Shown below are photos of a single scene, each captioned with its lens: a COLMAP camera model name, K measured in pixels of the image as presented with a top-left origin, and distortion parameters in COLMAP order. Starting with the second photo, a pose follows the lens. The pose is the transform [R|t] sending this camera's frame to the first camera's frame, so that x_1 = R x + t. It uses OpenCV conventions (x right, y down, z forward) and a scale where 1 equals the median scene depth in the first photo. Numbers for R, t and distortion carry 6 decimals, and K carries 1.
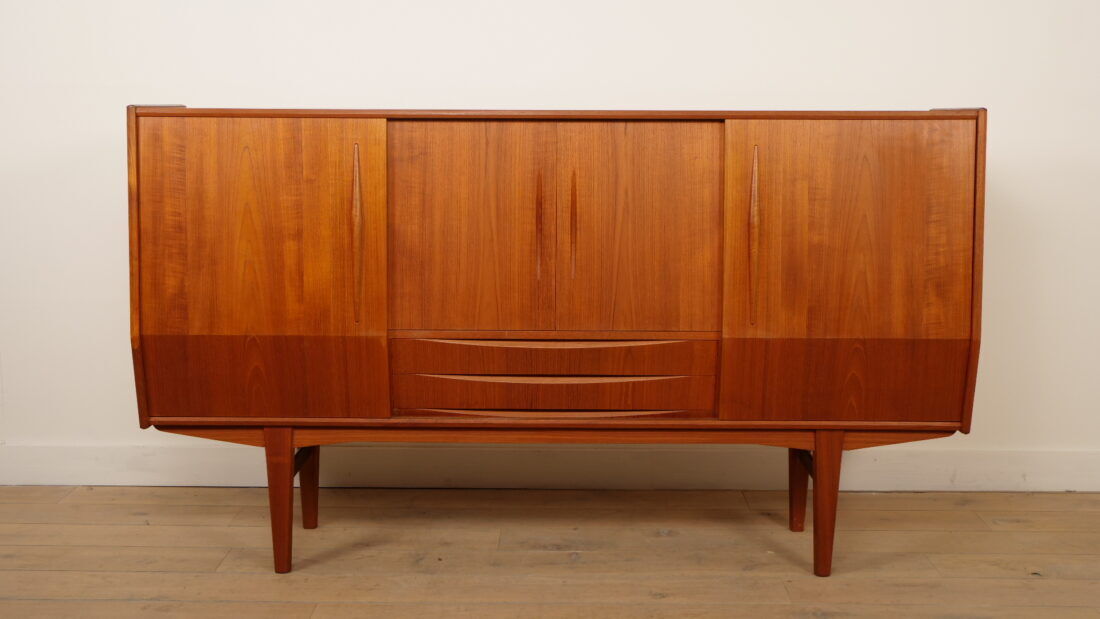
lens RADIAL K [[1194.5, 0, 550.0], [0, 1194.5, 309.5], [0, 0, 1]] dist [0.001392, -0.005755]
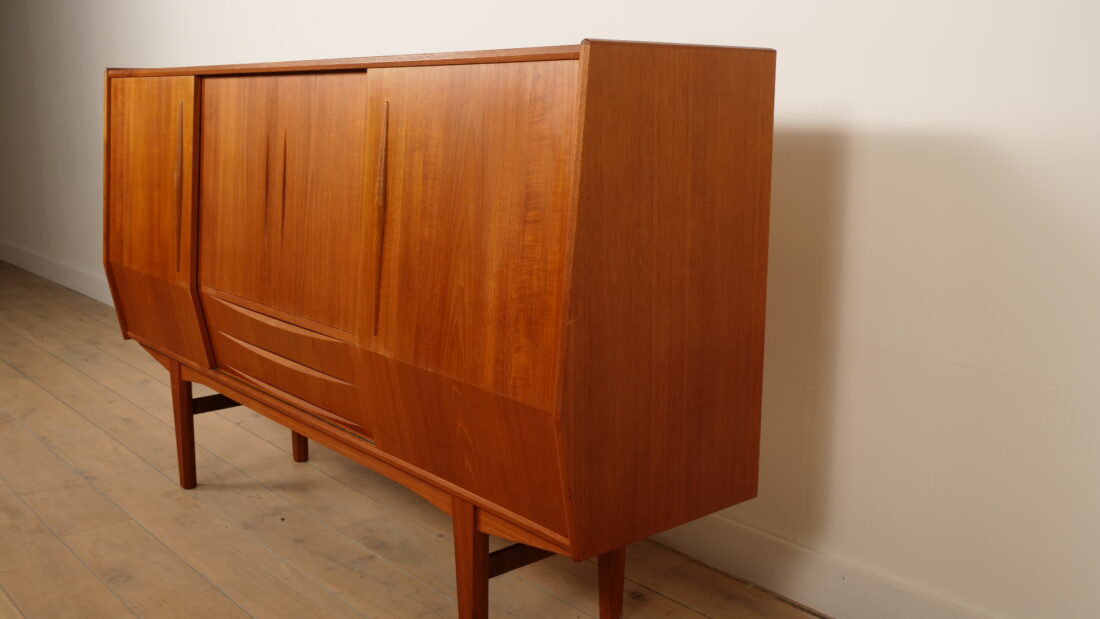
lens RADIAL K [[1059.7, 0, 550.0], [0, 1059.7, 309.5], [0, 0, 1]] dist [-0.014088, 0.002820]
pose [[0.659572, 0.144709, -0.737579, 0.747541], [-0.103985, 0.989424, 0.101132, -0.085100], [0.744413, 0.009993, 0.667644, 0.624813]]
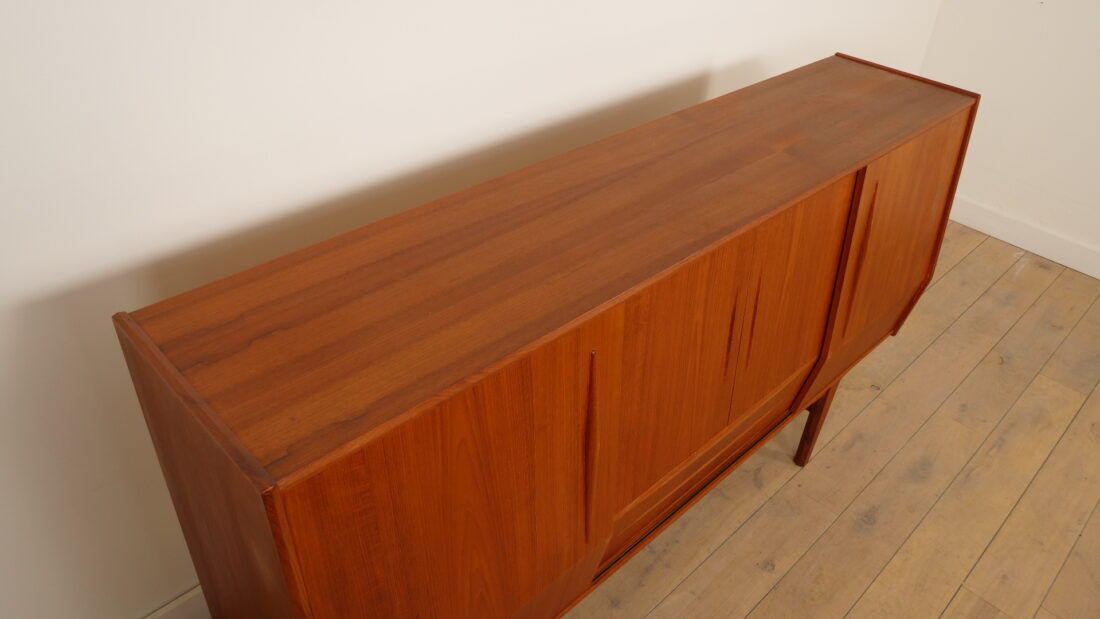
lens RADIAL K [[799.5, 0, 550.0], [0, 799.5, 309.5], [0, 0, 1]] dist [-0.047176, 0.000618]
pose [[0.701416, -0.386210, 0.599047, -0.426888], [0.048095, 0.864201, 0.500843, -0.375903], [-0.711127, -0.322488, 0.624739, 0.750890]]
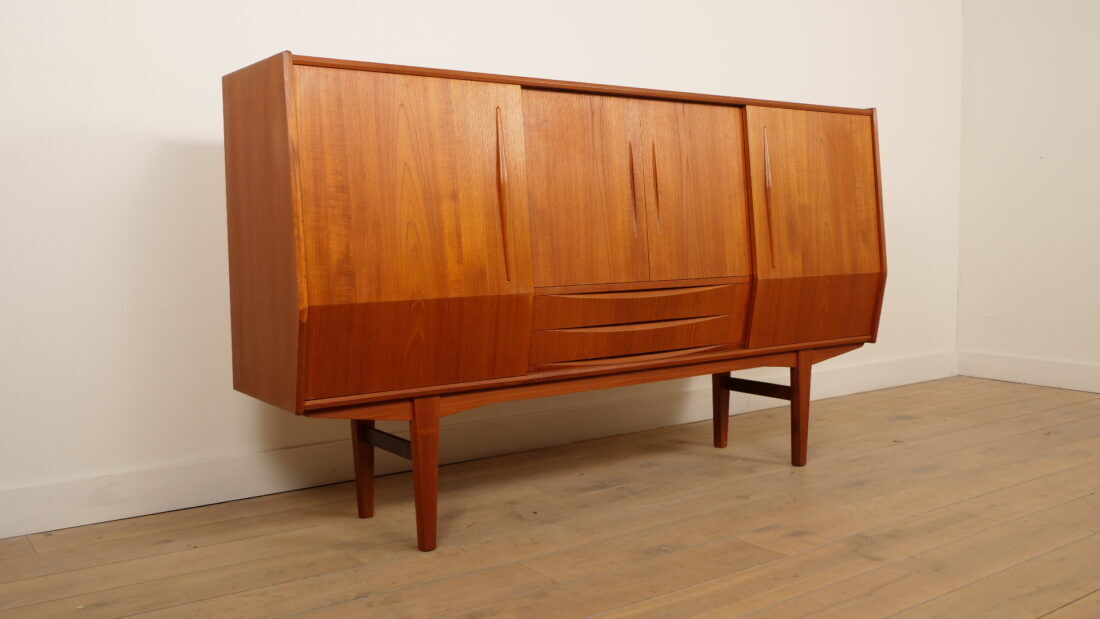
lens RADIAL K [[991.6, 0, 550.0], [0, 991.6, 309.5], [0, 0, 1]] dist [-0.010272, -0.003980]
pose [[0.805319, -0.062002, 0.589591, -0.637804], [0.099321, 0.994570, -0.031073, 0.065058], [-0.584463, 0.083582, 0.807104, 0.297767]]
